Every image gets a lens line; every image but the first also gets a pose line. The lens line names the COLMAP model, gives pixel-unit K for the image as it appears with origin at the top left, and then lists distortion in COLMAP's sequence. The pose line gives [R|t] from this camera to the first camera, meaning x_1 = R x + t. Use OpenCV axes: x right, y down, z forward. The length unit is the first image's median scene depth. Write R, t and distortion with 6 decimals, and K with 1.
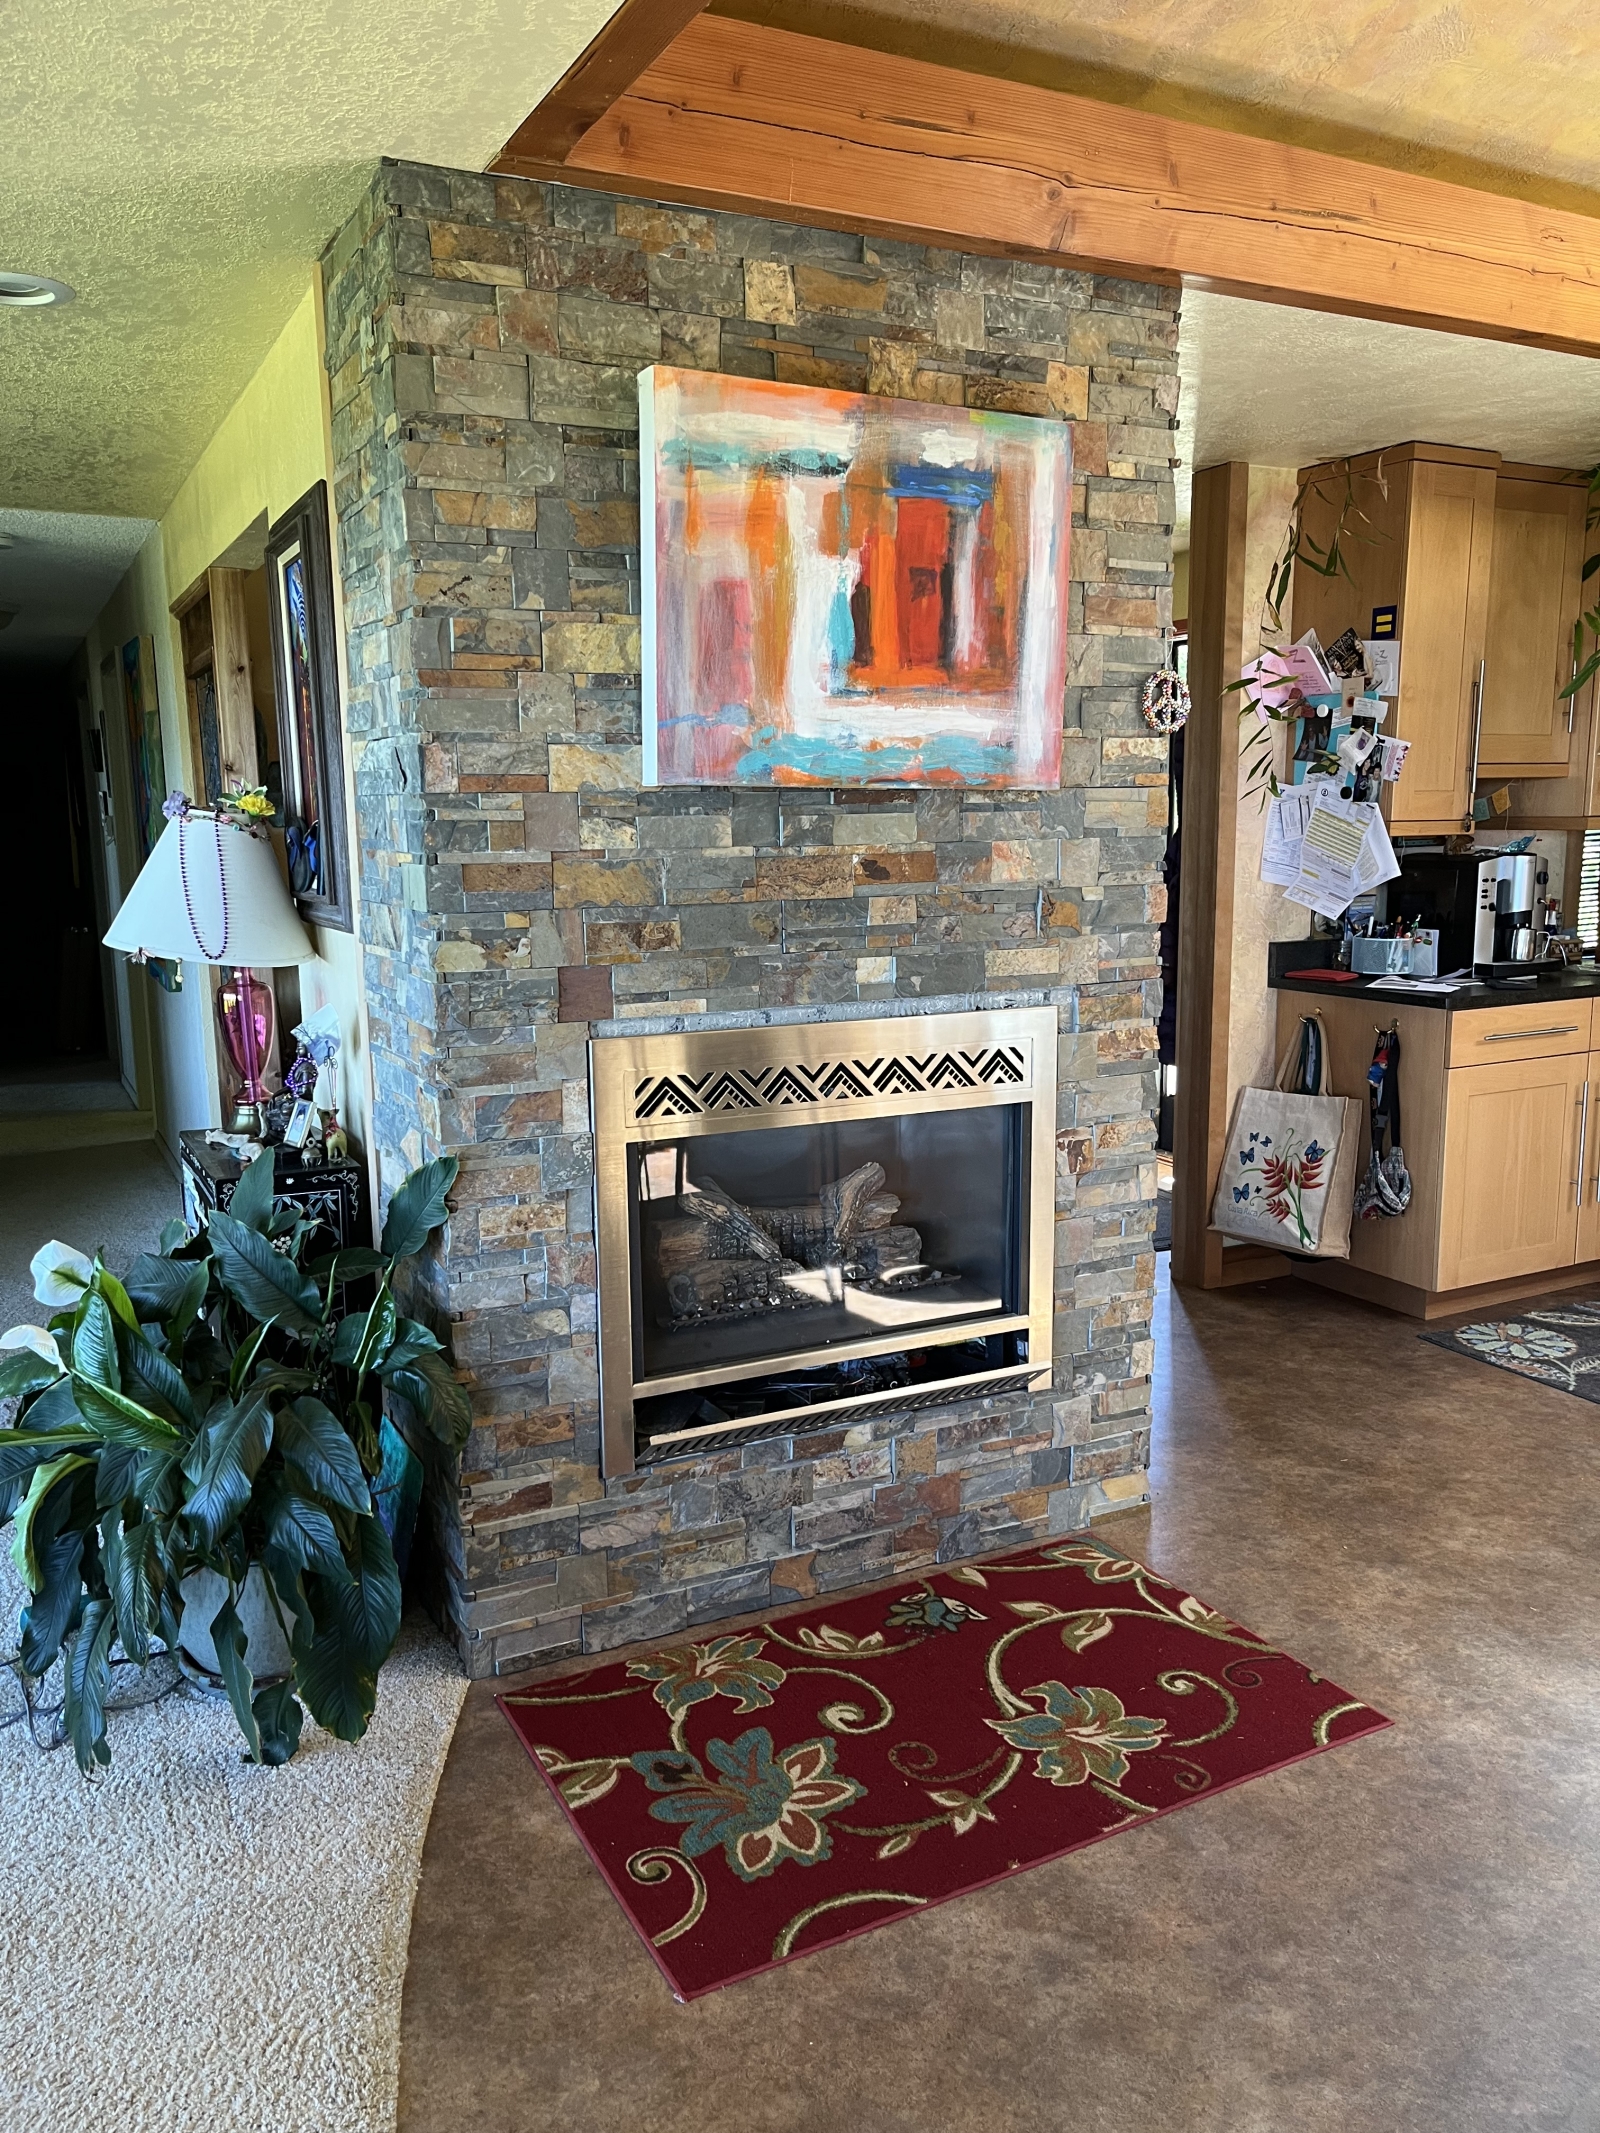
lens RADIAL K [[1609.4, 0, 803.6], [0, 1609.4, 1081.2], [0, 0, 1]] dist [0.057942, -0.086502]
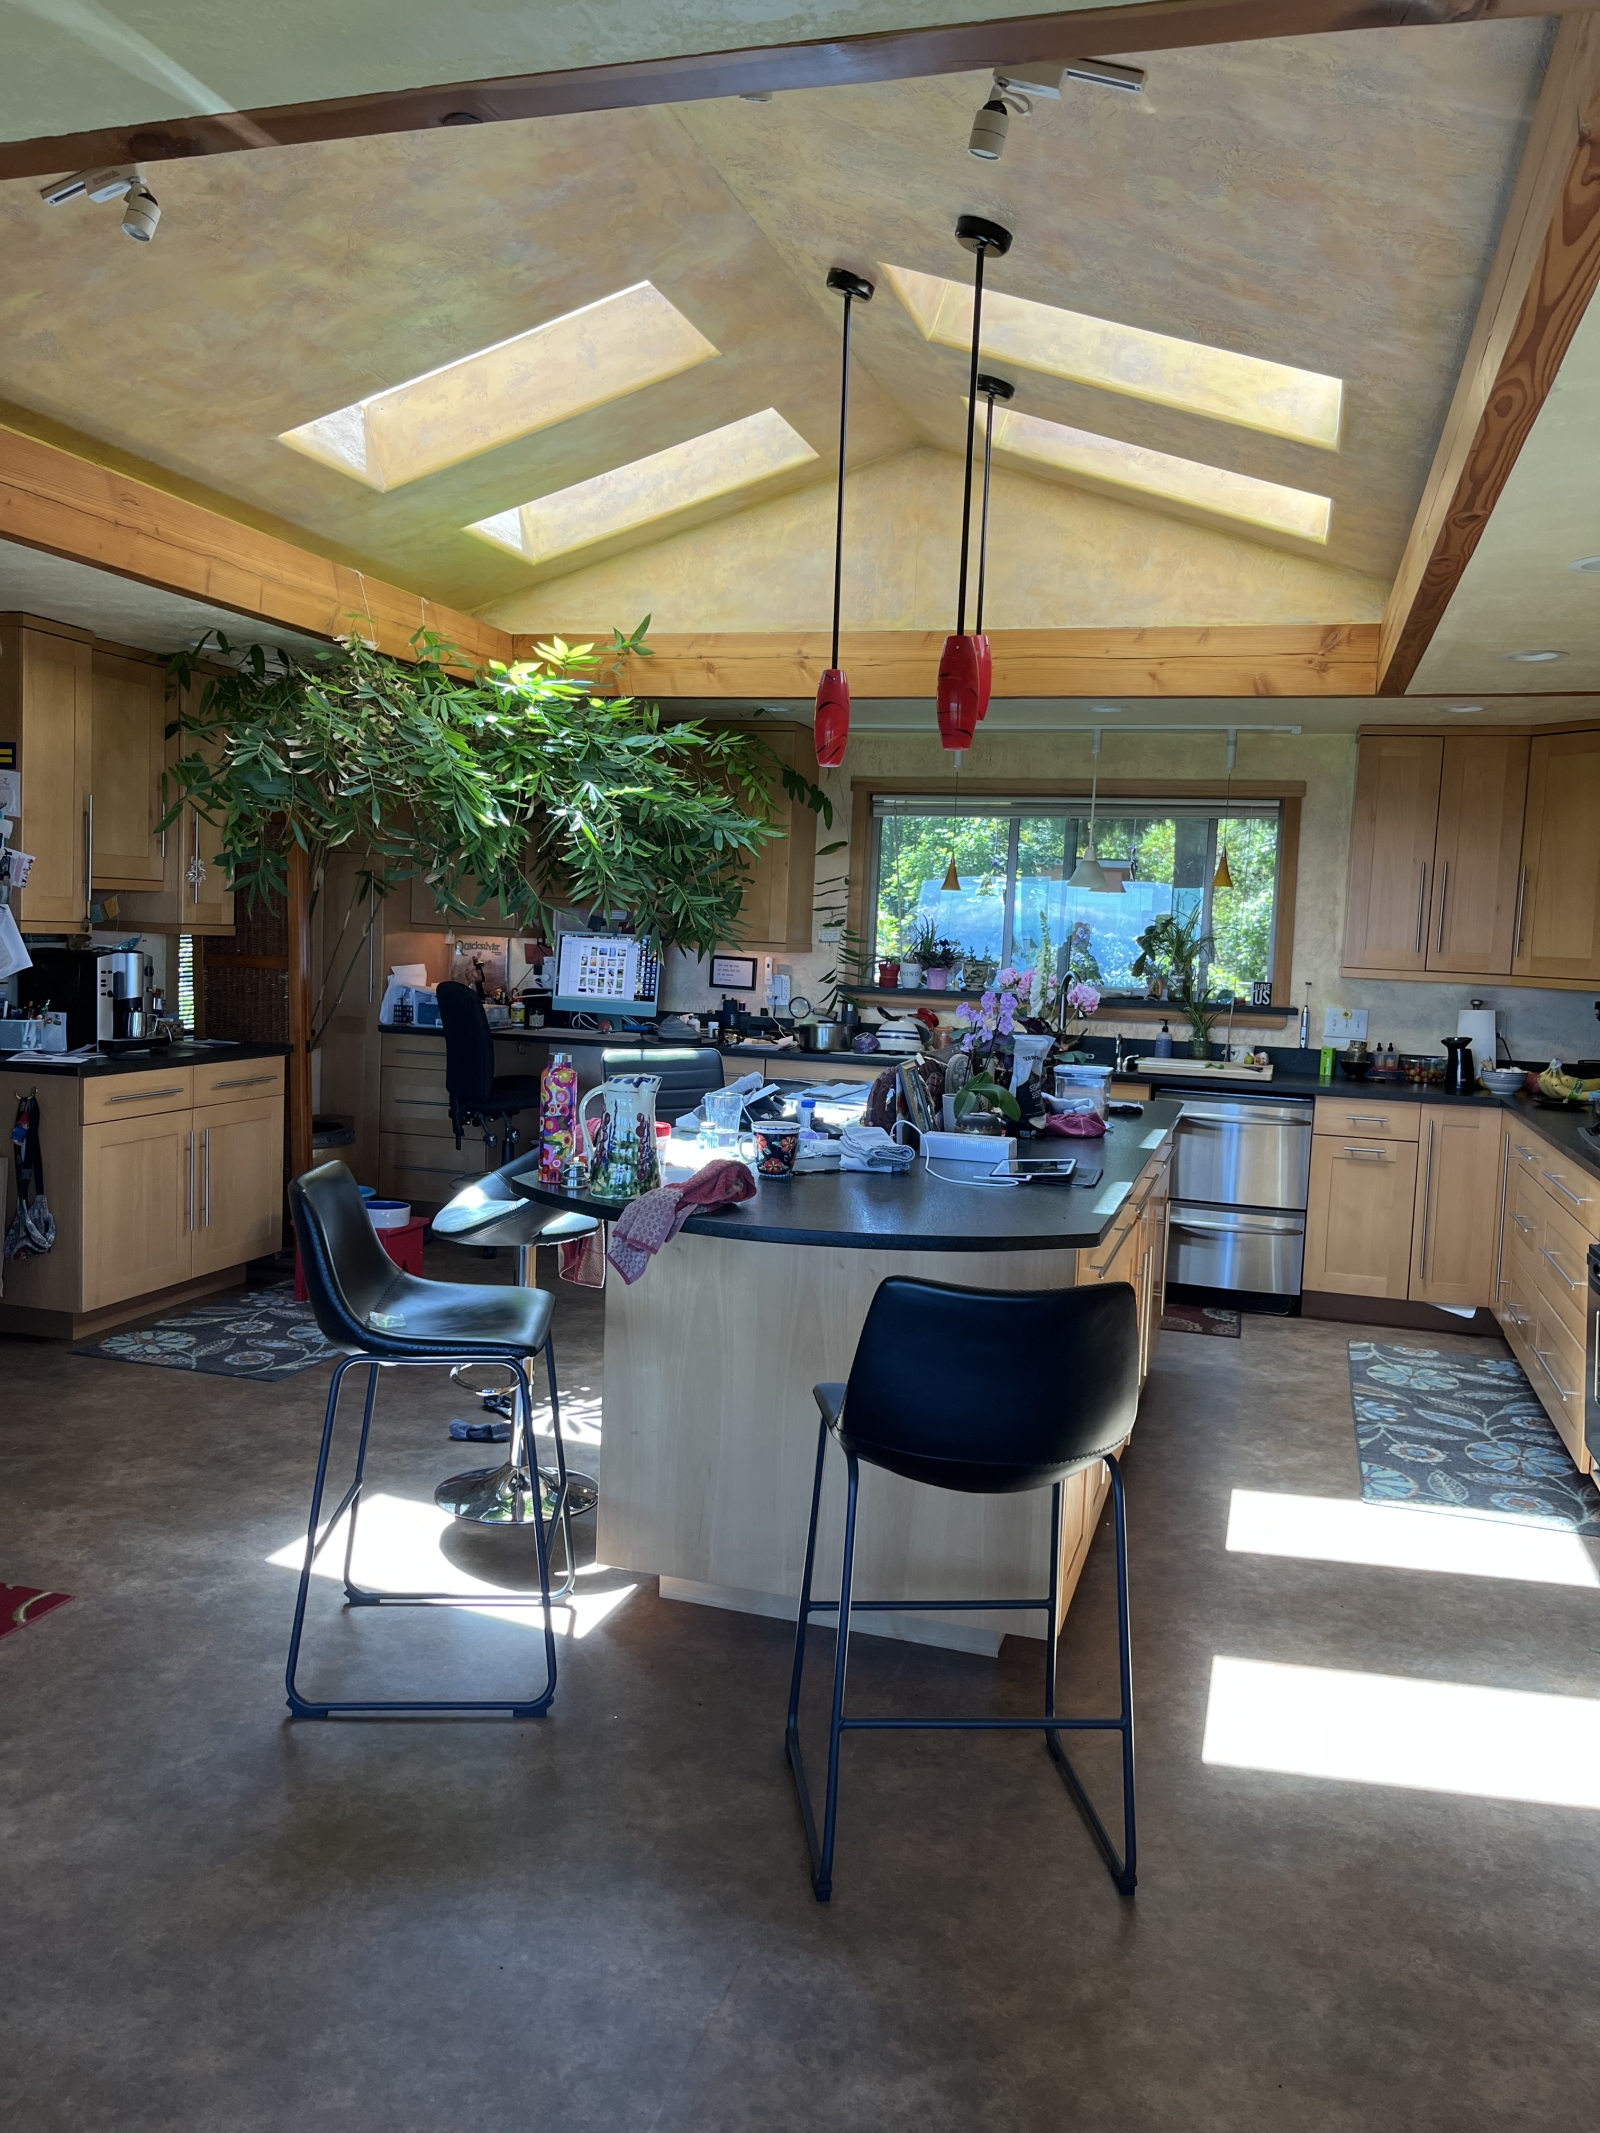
lens RADIAL K [[1609.4, 0, 803.6], [0, 1609.4, 1081.2], [0, 0, 1]] dist [0.057942, -0.086502]
pose [[0.690117, -0.026611, 0.723208, -0.107875], [0.068855, 0.997205, -0.029011, 0.031717], [-0.720414, 0.069817, 0.690021, -0.231360]]
